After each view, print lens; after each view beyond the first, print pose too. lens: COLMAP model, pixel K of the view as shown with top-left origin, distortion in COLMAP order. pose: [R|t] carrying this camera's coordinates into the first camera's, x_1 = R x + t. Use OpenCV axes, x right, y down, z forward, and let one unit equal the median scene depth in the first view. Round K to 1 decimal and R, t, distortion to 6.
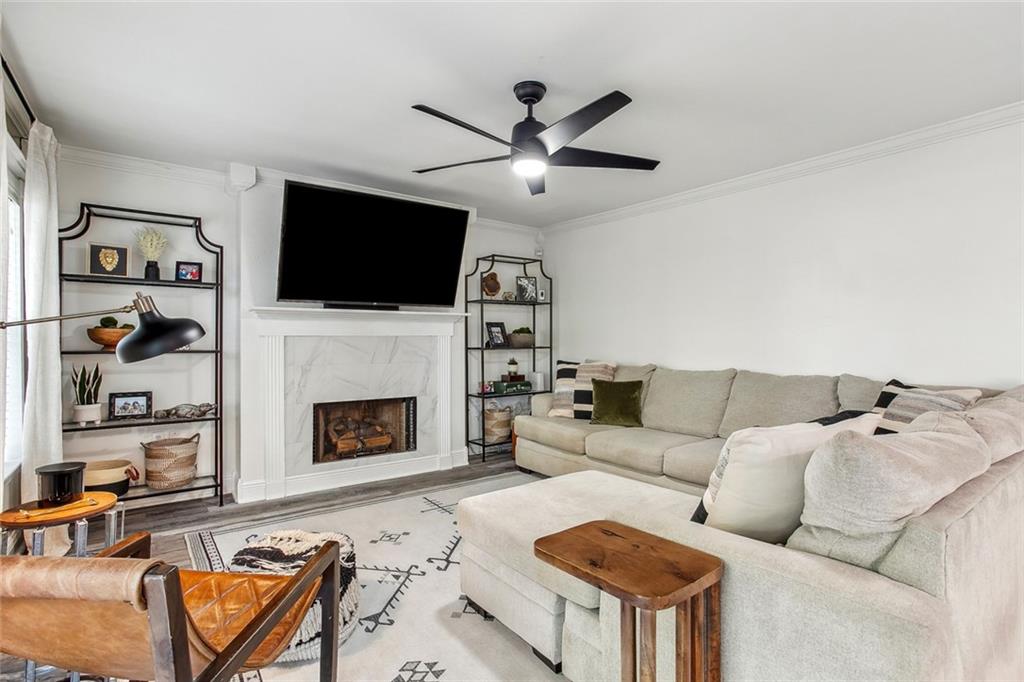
lens RADIAL K [[499.8, 0, 507.0], [0, 499.8, 348.8], [0, 0, 1]] dist [-0.005925, 0.000665]
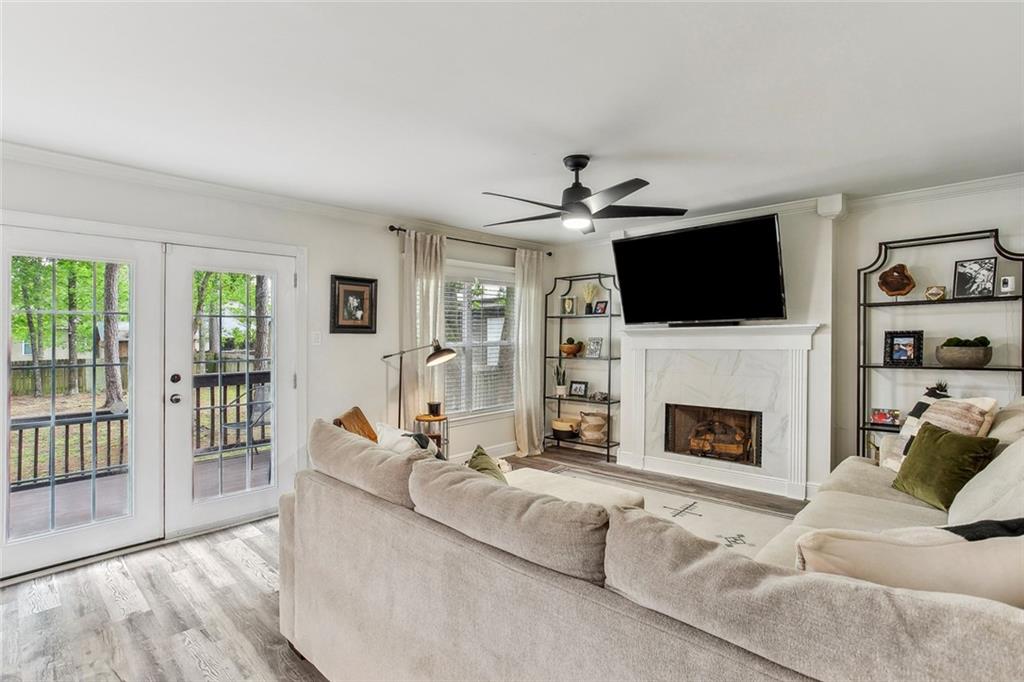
lens RADIAL K [[499.8, 0, 507.4], [0, 499.8, 336.9], [0, 0, 1]] dist [-0.005925, 0.000665]
pose [[0.188018, -0.005303, -0.982151, 0.755707], [-0.008133, 0.999943, -0.006956, -0.044191], [0.982132, 0.009296, 0.187964, 0.367127]]
